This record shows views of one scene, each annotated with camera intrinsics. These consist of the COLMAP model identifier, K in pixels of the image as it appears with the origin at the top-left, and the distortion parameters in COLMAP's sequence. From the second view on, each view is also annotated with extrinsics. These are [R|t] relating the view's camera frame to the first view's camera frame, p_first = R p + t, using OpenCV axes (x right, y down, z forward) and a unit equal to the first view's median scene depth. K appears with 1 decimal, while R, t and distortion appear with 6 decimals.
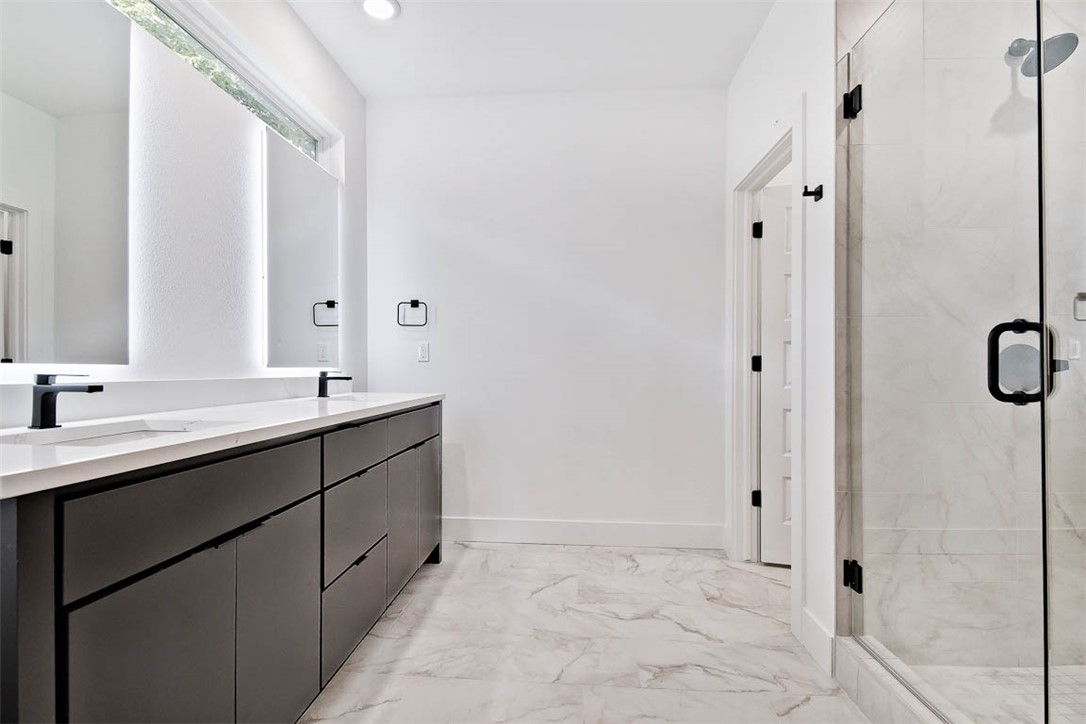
lens RADIAL K [[481.6, 0, 540.2], [0, 481.6, 364.7], [0, 0, 1]] dist [0.001926, -0.015600]
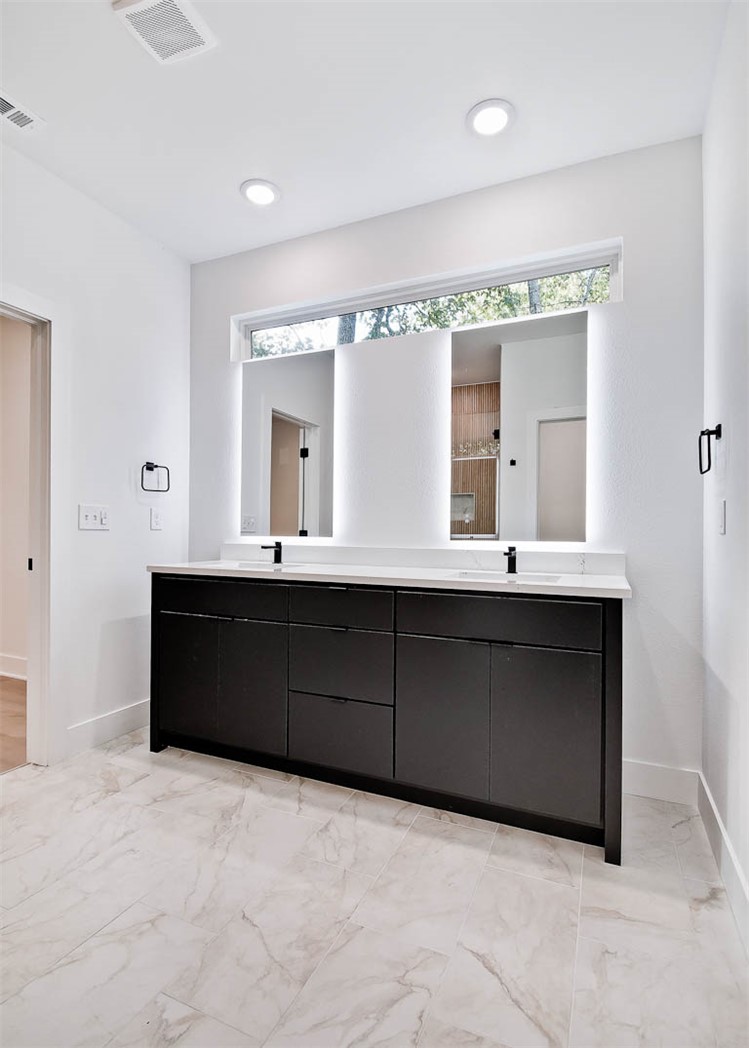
lens RADIAL K [[500.2, 0, 397.0], [0, 500.2, 537.3], [0, 0, 1]] dist [0.002362, -0.018752]
pose [[-0.303551, -0.005425, -0.952800, 0.640817], [-0.009771, 0.999949, -0.002581, 0.001668], [0.952765, 0.008526, -0.303589, 1.245757]]
